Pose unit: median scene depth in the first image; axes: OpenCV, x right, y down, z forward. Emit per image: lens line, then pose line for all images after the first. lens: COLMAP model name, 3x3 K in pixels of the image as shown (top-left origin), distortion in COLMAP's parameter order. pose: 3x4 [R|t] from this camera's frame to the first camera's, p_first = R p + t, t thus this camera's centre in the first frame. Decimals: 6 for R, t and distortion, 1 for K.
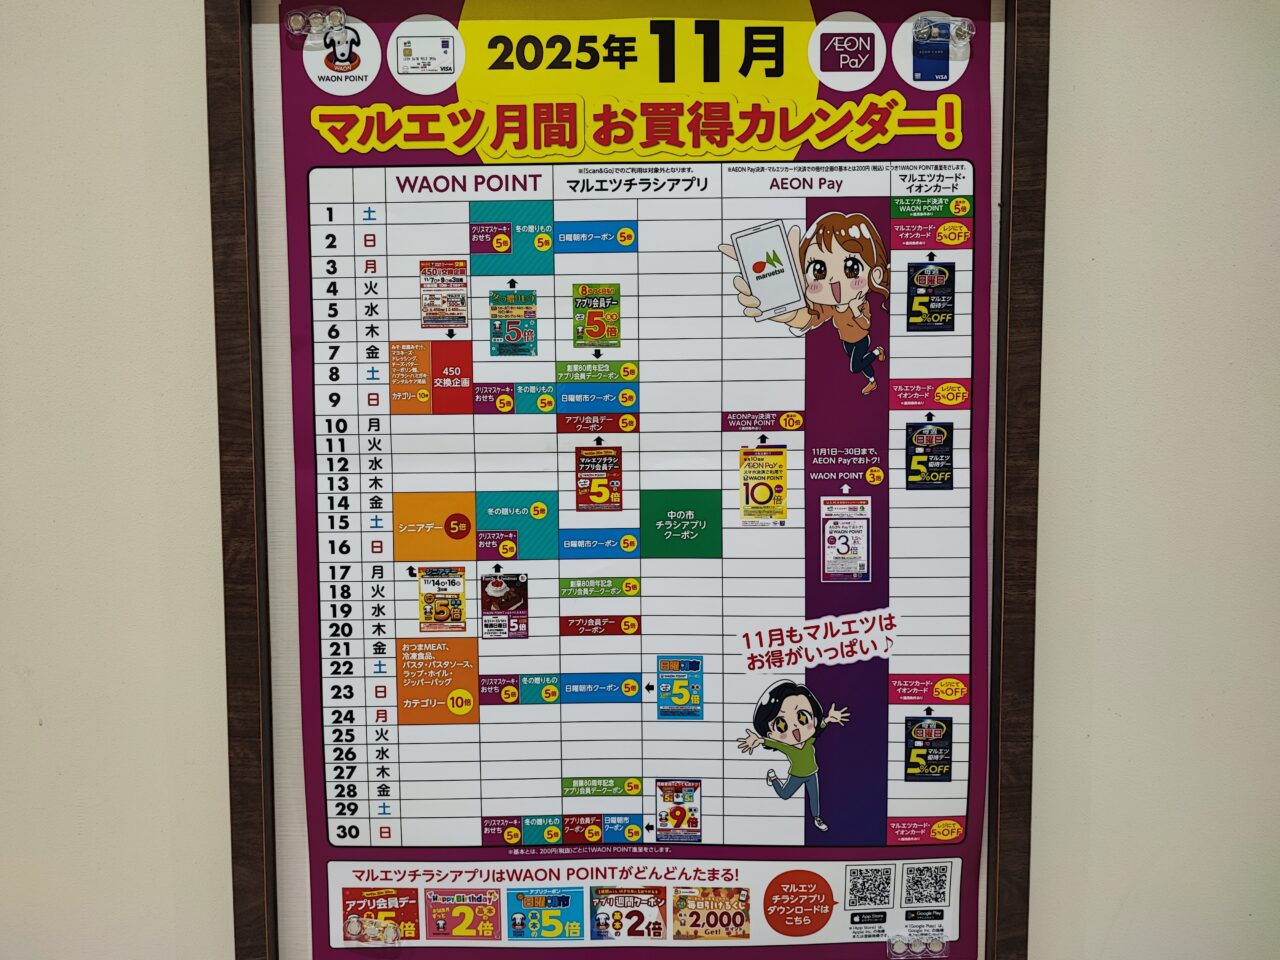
lens RADIAL K [[906.8, 0, 640.0], [0, 906.8, 480.0], [0, 0, 1]] dist [-0.004239, -0.006836]
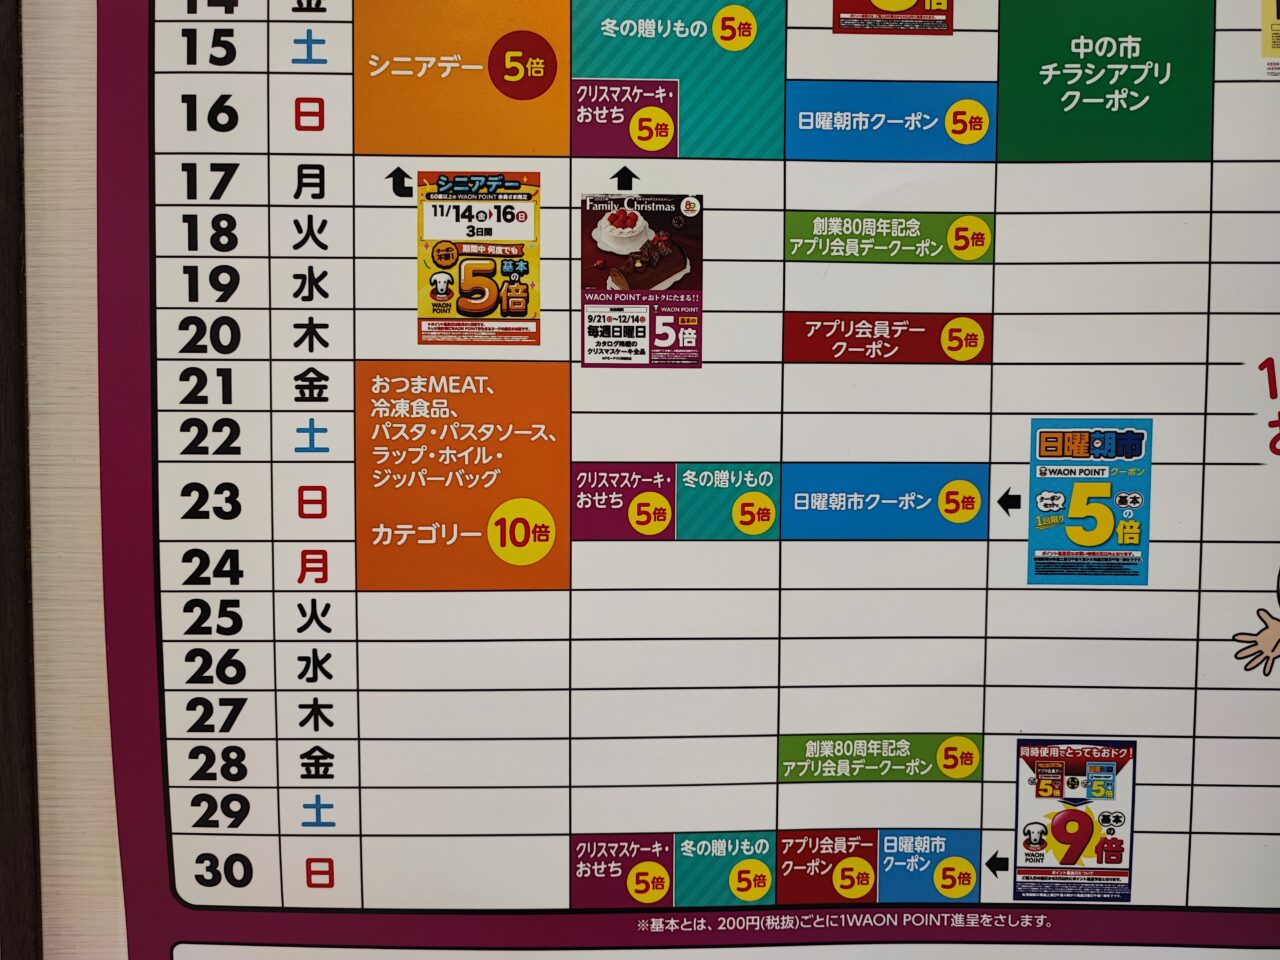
lens RADIAL K [[906.8, 0, 640.0], [0, 906.8, 480.0], [0, 0, 1]] dist [-0.004239, -0.006836]
pose [[0.999825, 0.012443, 0.013993, -0.153571], [-0.012220, 0.999799, -0.015914, 0.228305], [-0.014189, 0.015740, 0.999775, 0.615376]]
